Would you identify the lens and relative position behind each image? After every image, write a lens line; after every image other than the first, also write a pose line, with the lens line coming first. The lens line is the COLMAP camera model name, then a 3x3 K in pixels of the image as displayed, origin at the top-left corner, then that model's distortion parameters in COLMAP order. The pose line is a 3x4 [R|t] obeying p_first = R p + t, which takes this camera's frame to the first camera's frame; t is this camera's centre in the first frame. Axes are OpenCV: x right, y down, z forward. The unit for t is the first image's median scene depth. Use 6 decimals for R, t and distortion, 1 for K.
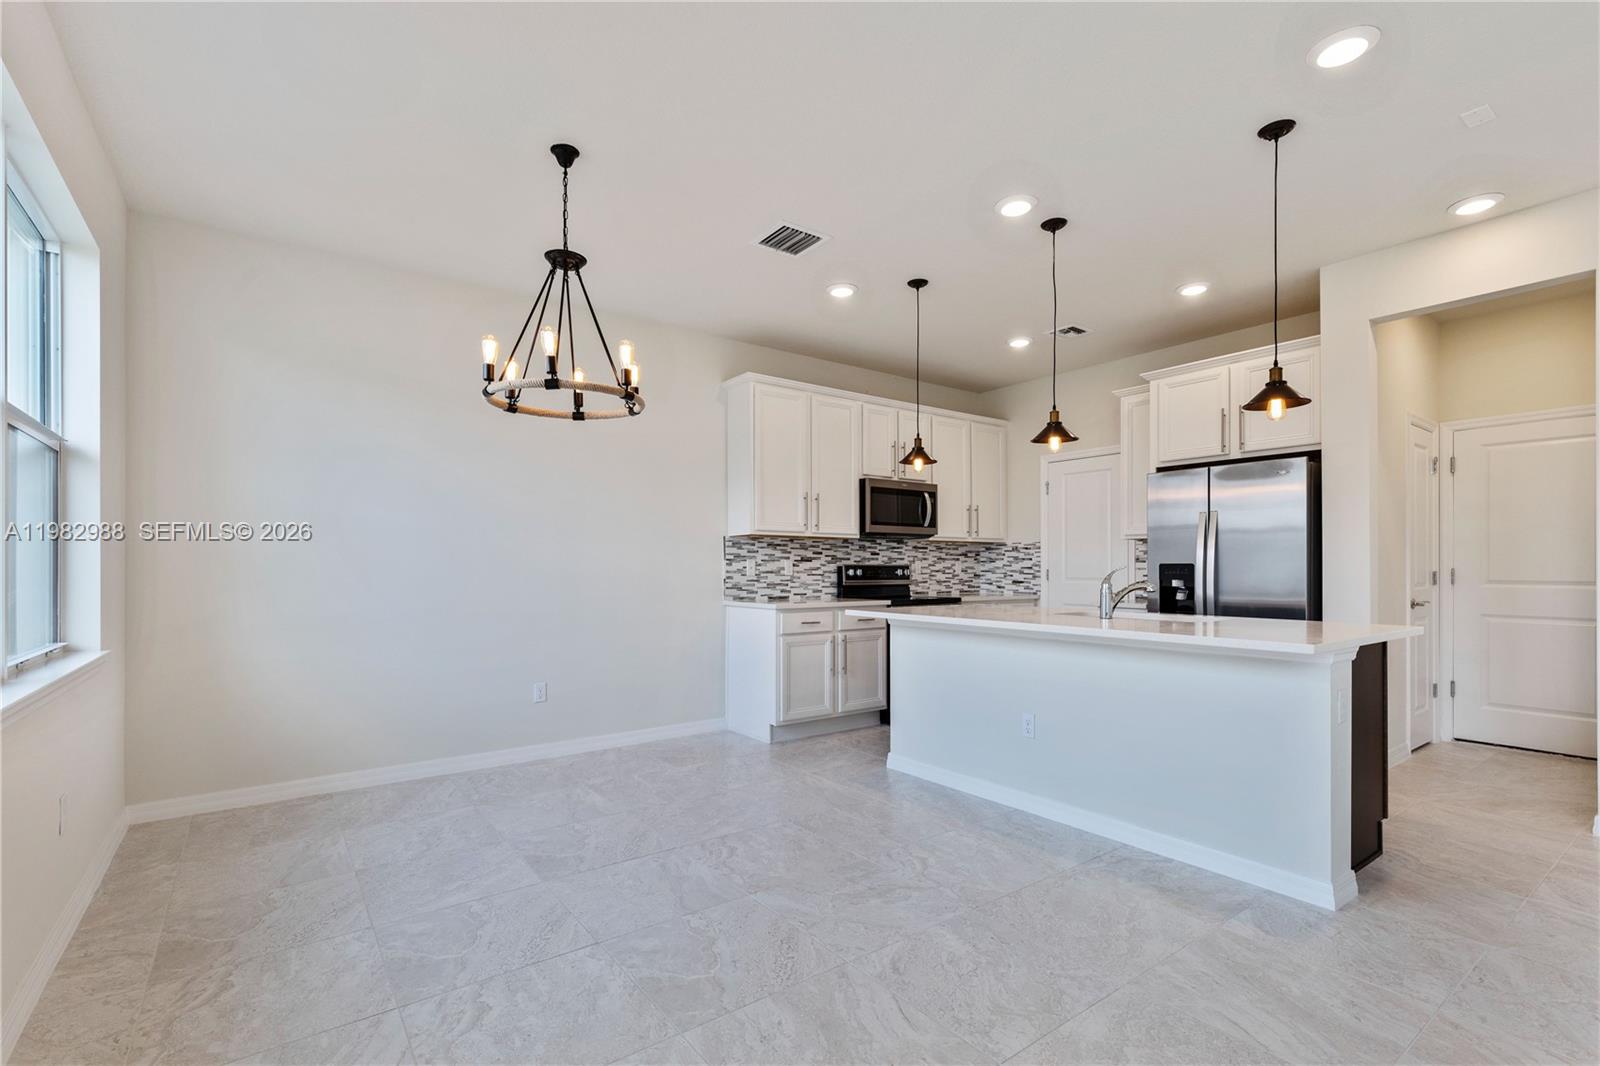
lens RADIAL K [[726.7, 0, 798.3], [0, 726.7, 584.3], [0, 0, 1]] dist [-0.001493, -0.000210]
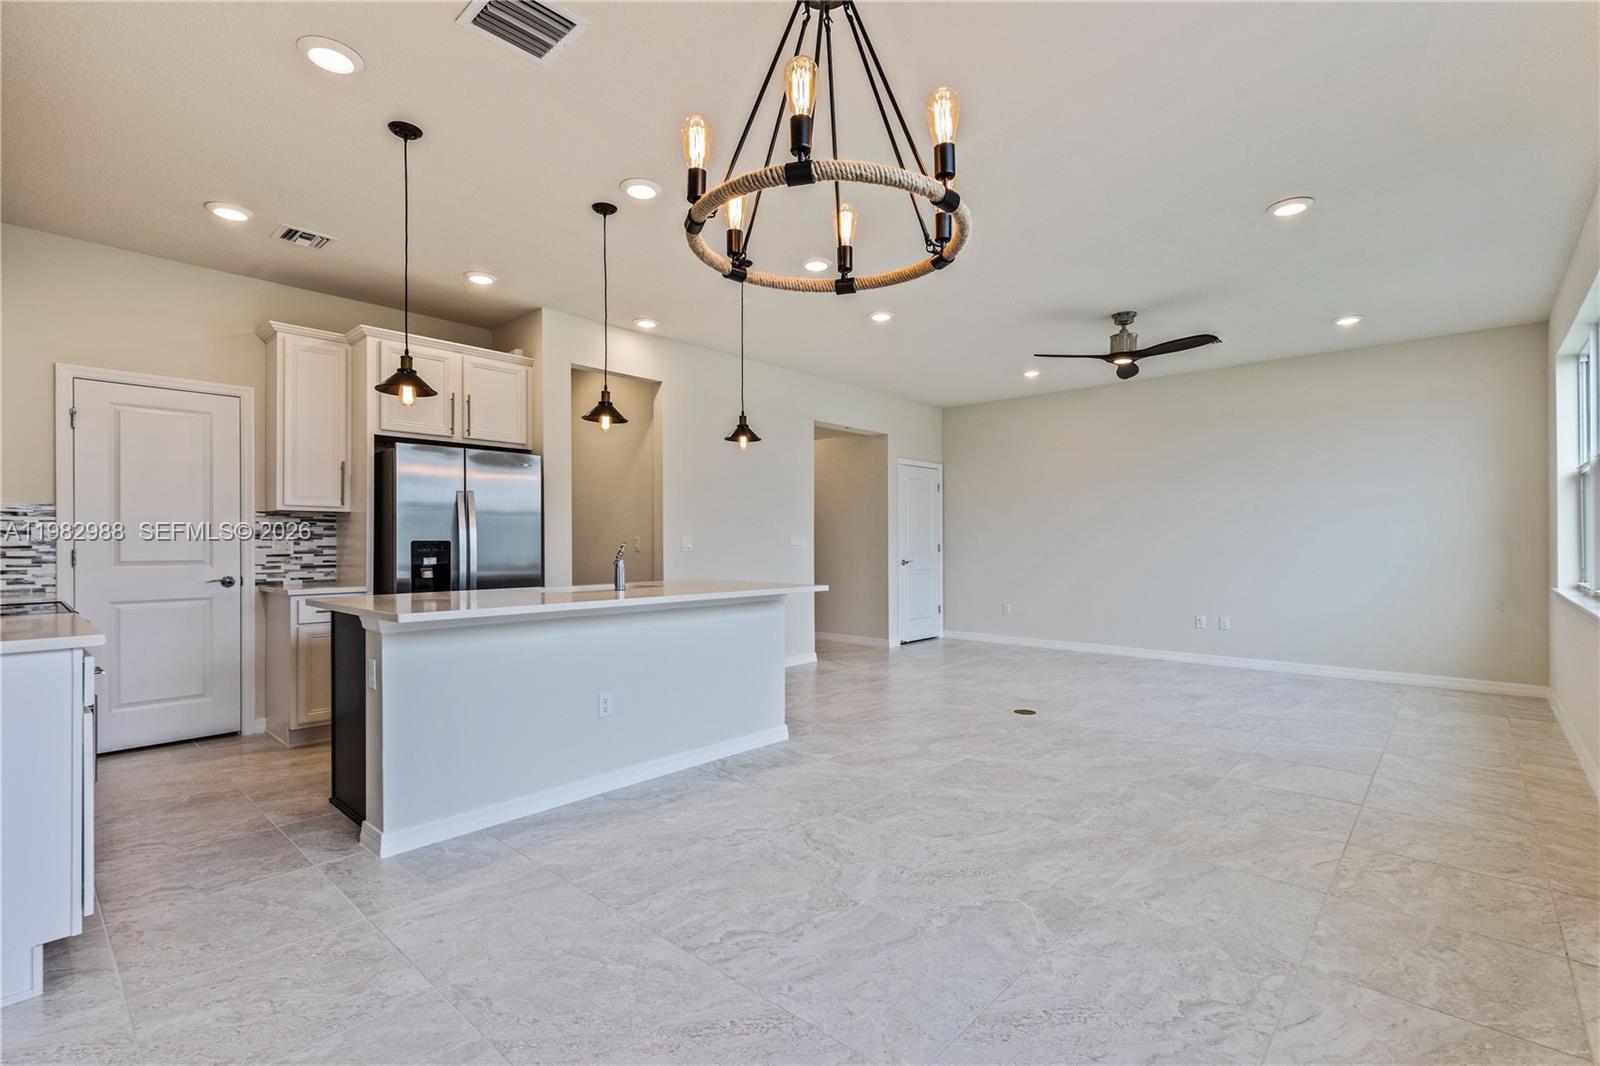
lens RADIAL K [[731.7, 0, 797.0], [0, 731.7, 551.3], [0, 0, 1]] dist [0.001535, 0.000231]
pose [[-0.189838, -0.012745, 0.981733, -0.710943], [0.028079, 0.999436, 0.018405, -0.024516], [-0.981414, 0.031060, -0.189373, 0.930680]]
